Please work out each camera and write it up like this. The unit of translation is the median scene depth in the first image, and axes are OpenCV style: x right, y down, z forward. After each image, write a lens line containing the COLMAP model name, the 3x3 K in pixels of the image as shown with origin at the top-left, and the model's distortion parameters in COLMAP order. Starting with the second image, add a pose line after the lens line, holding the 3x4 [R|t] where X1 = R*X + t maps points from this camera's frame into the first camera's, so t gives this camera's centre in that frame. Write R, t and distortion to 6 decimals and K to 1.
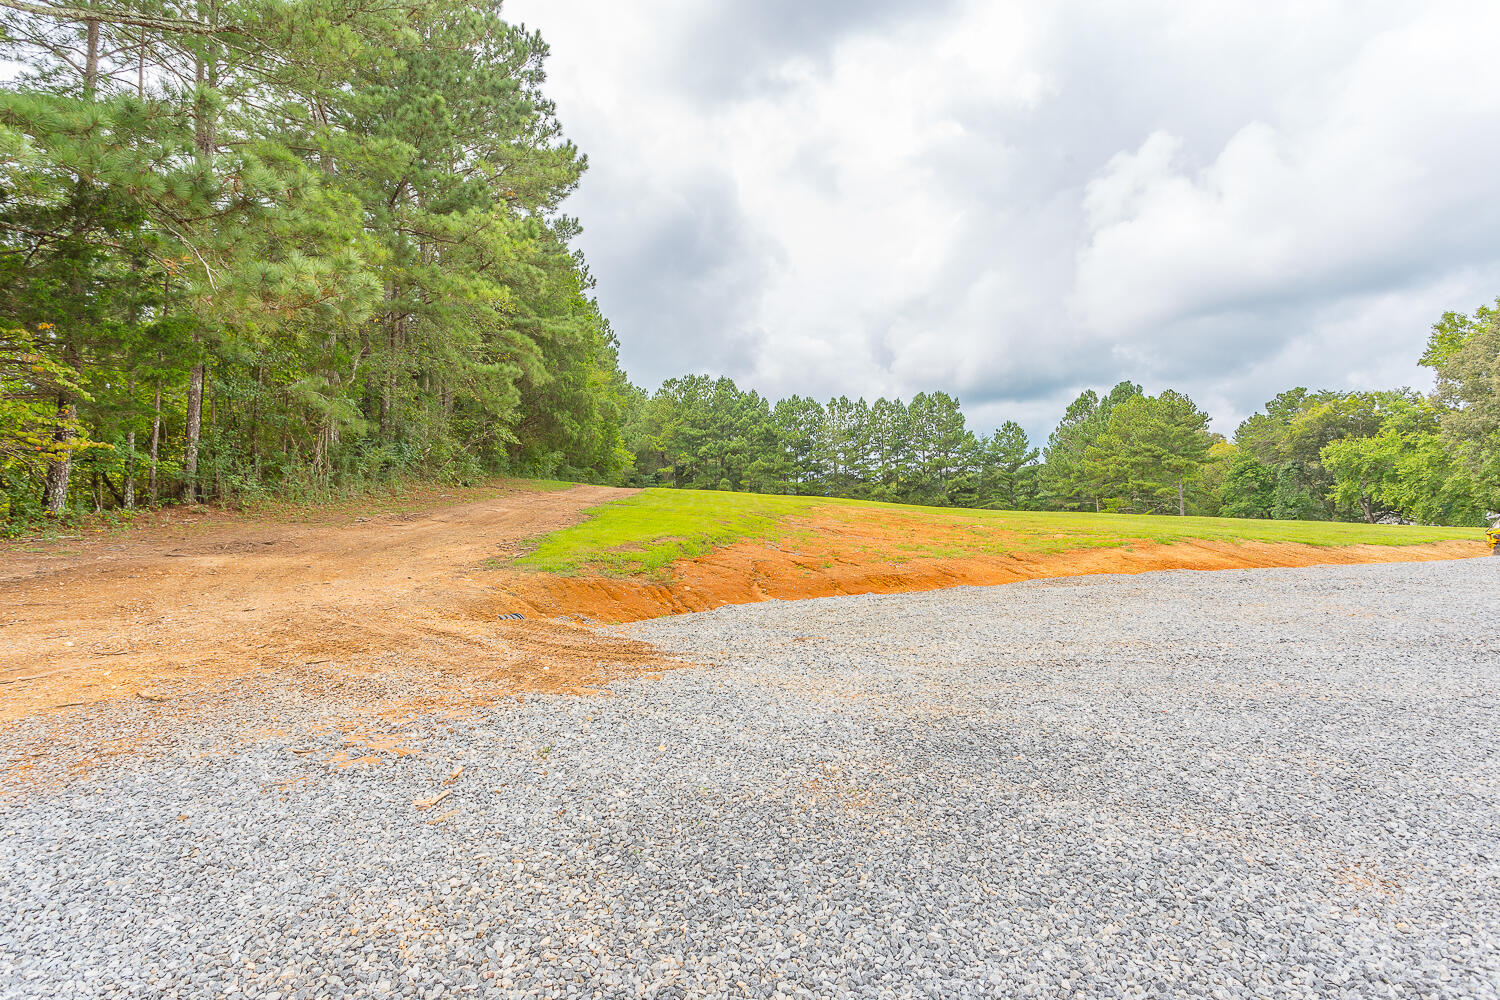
lens RADIAL K [[783.4, 0, 751.1], [0, 783.4, 504.2], [0, 0, 1]] dist [-0.001255, -0.000117]
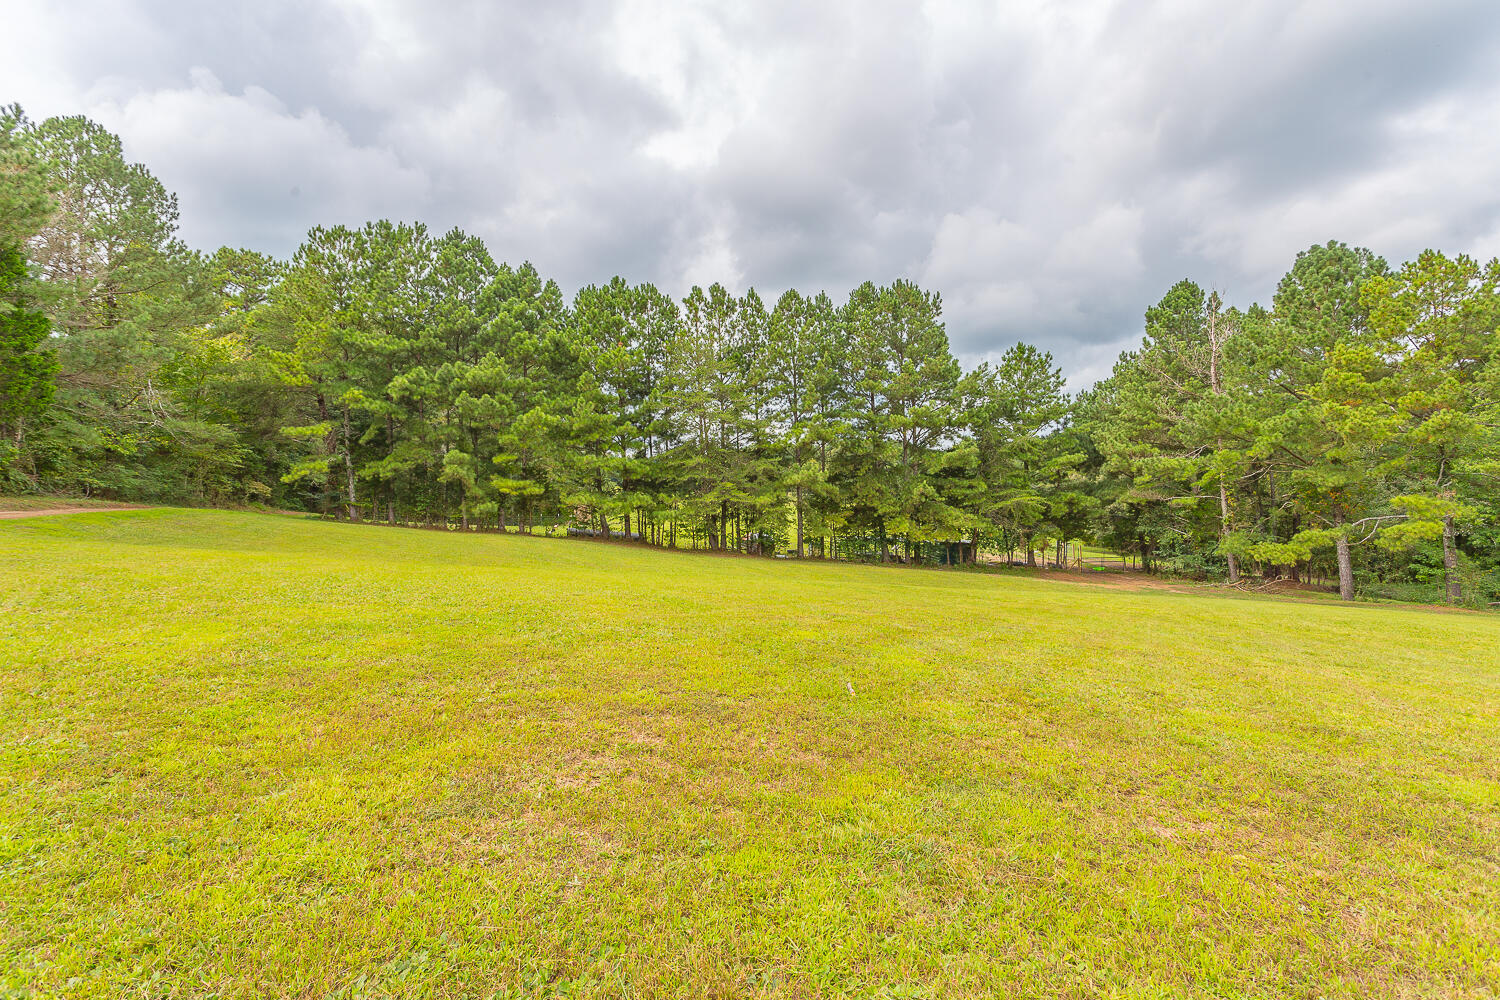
lens RADIAL K [[712.8, 0, 743.8], [0, 712.8, 500.8], [0, 0, 1]] dist [-0.001772, 0.003524]
pose [[0.971937, -0.017146, 0.234617, 0.026901], [0.009774, 0.999422, 0.032549, -0.015807], [-0.235039, -0.029343, 0.971543, 0.558533]]
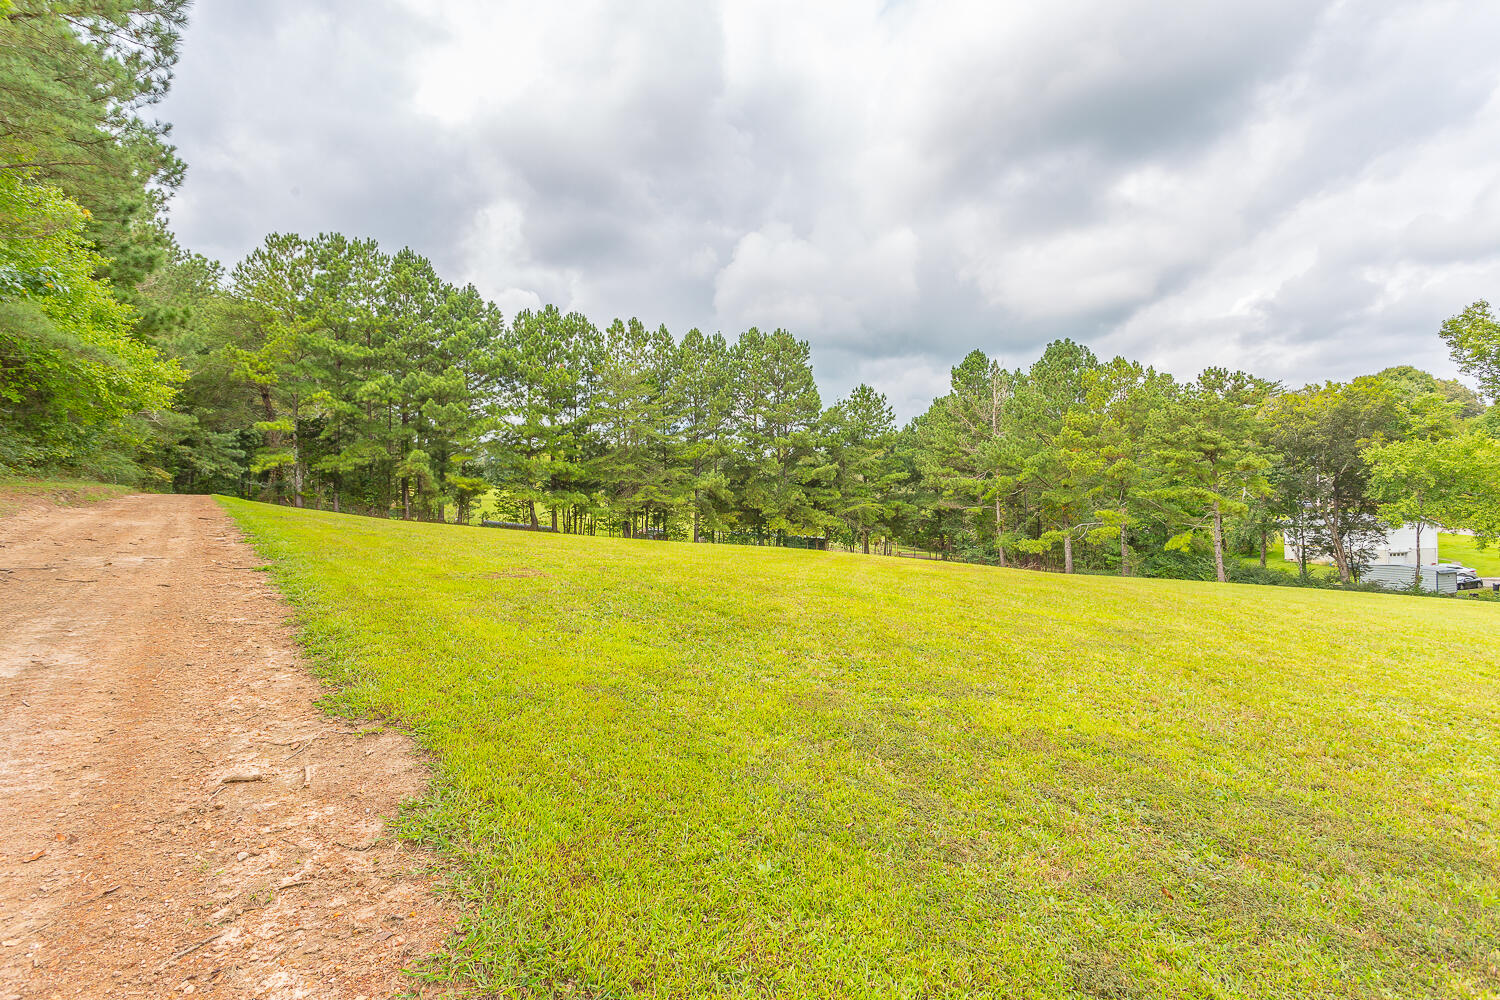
lens RADIAL K [[712.8, 0, 747.0], [0, 712.8, 502.0], [0, 0, 1]] dist [-0.001772, 0.003524]
pose [[0.870259, 0.007885, 0.492531, -0.072314], [-0.027602, 0.999081, 0.032777, -0.019828], [-0.491821, -0.042119, 0.869677, 0.488384]]
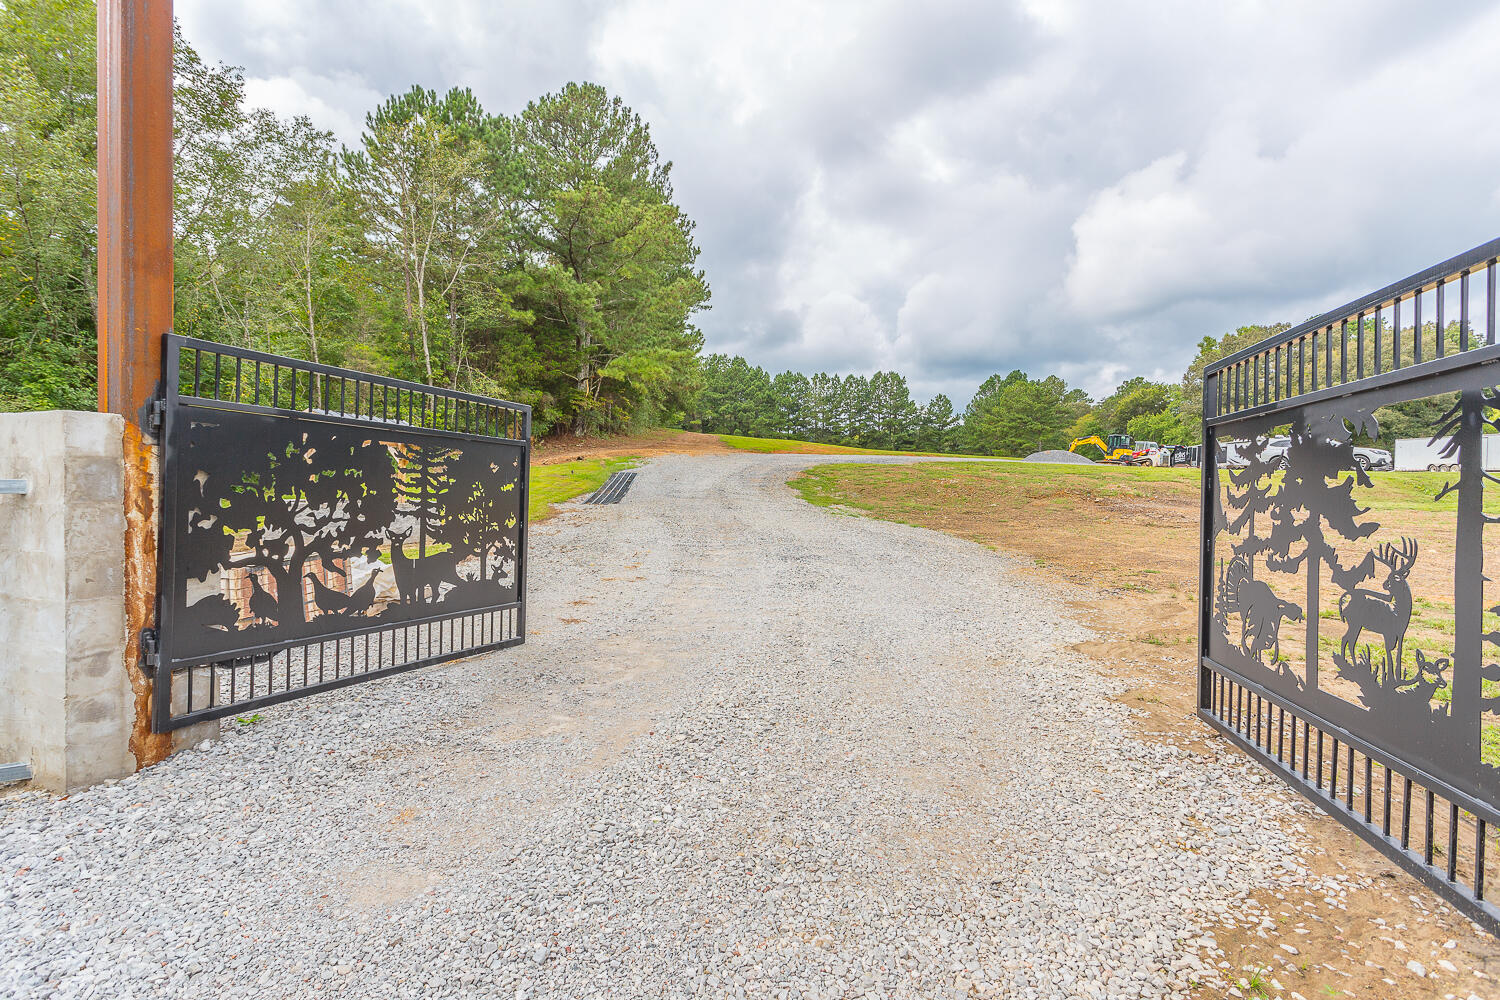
lens RADIAL K [[712.8, 0, 747.7], [0, 712.8, 497.7], [0, 0, 1]] dist [-0.001772, 0.003524]
pose [[0.999187, 0.023936, 0.032426, -0.053402], [-0.025786, 0.997988, 0.057920, 0.014469], [-0.030974, -0.058709, 0.997794, -0.278490]]
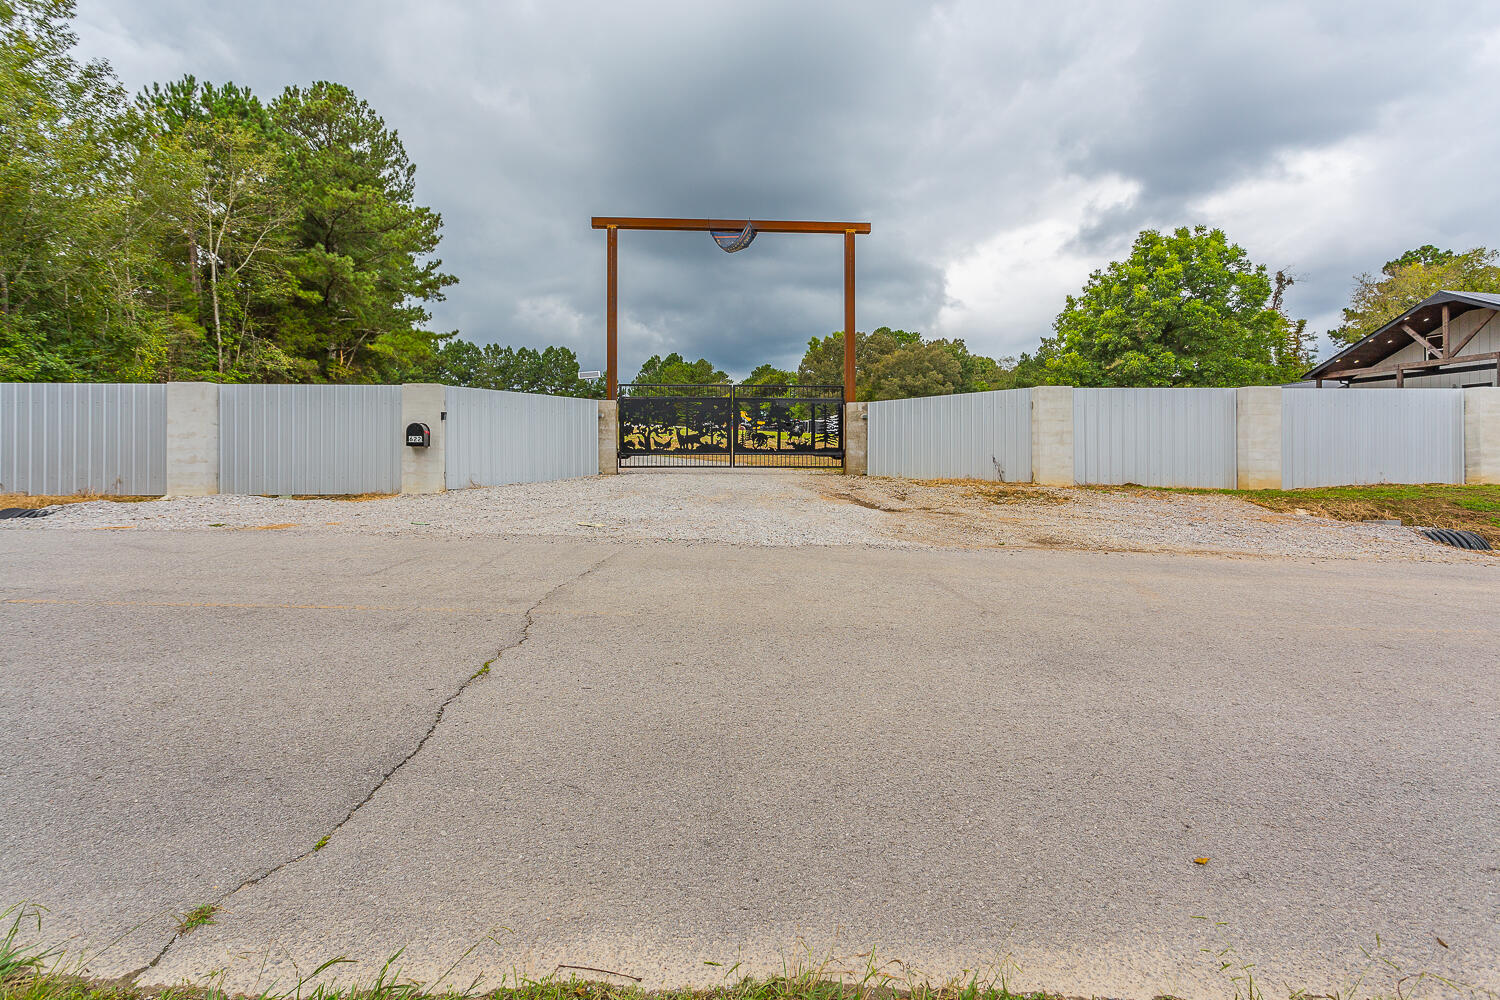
lens RADIAL K [[712.8, 0, 740.3], [0, 712.8, 464.8], [0, 0, 1]] dist [-0.001772, 0.003524]
pose [[0.878727, 0.014530, 0.477103, -0.107220], [-0.036379, 0.998668, 0.036589, 0.018462], [-0.475936, -0.049508, 0.878085, -0.361806]]
